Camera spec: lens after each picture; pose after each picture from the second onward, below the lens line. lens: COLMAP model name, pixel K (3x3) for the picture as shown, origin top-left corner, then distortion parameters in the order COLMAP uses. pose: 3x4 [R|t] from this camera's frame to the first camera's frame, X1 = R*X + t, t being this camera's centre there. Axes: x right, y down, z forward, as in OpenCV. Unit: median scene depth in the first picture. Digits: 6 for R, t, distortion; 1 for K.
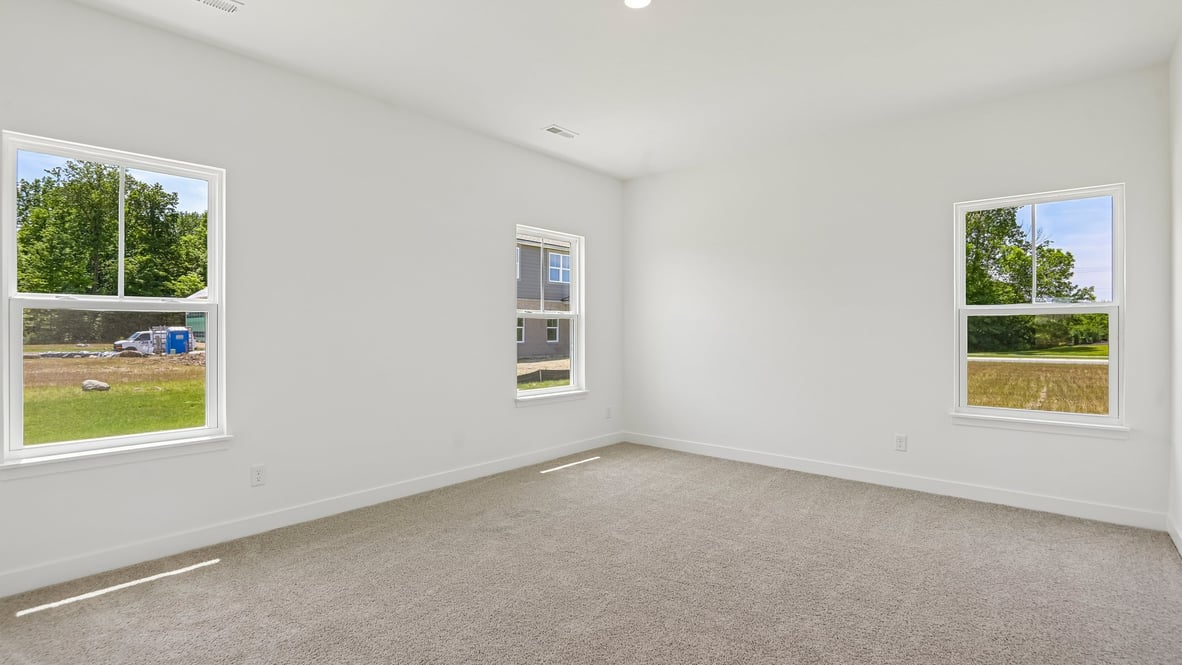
lens RADIAL K [[551.0, 0, 585.8], [0, 551.0, 338.8], [0, 0, 1]] dist [-0.001844, -0.000965]
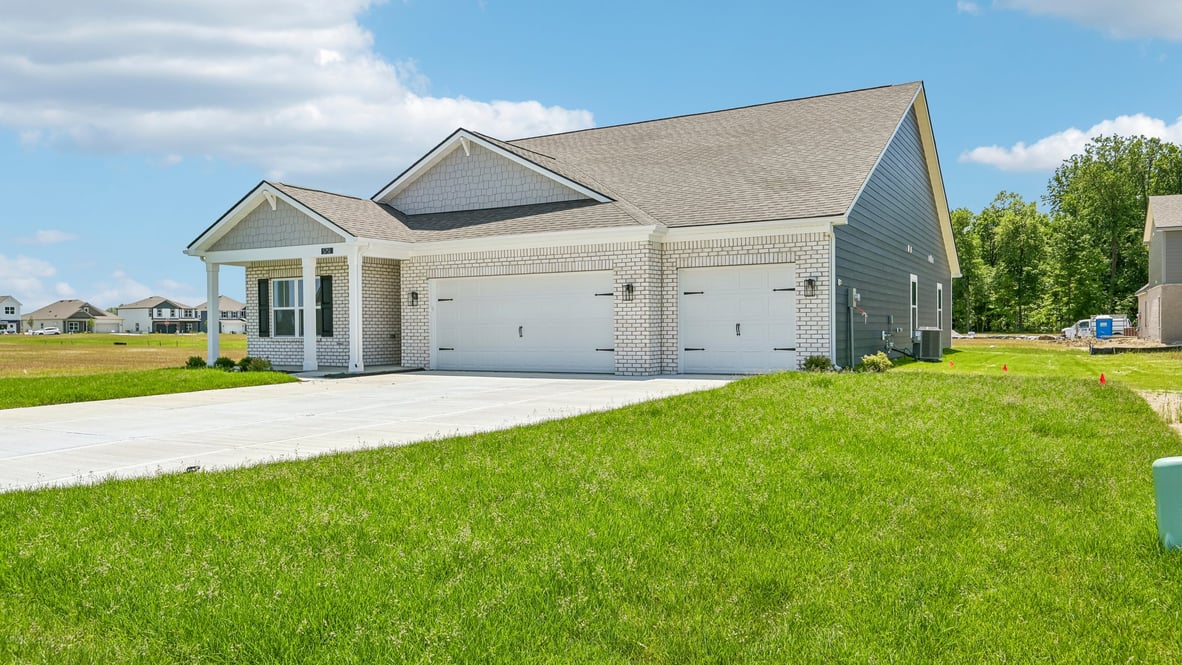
lens RADIAL K [[858.8, 0, 591.0], [0, 858.8, 332.5], [0, 0, 1]] dist [-0.000630, -0.001163]
pose [[0.219149, 0.002018, -0.975689, 0.664579], [-0.004418, 0.999990, 0.001076, 0.014433], [0.975681, 0.004074, 0.219155, -0.340297]]
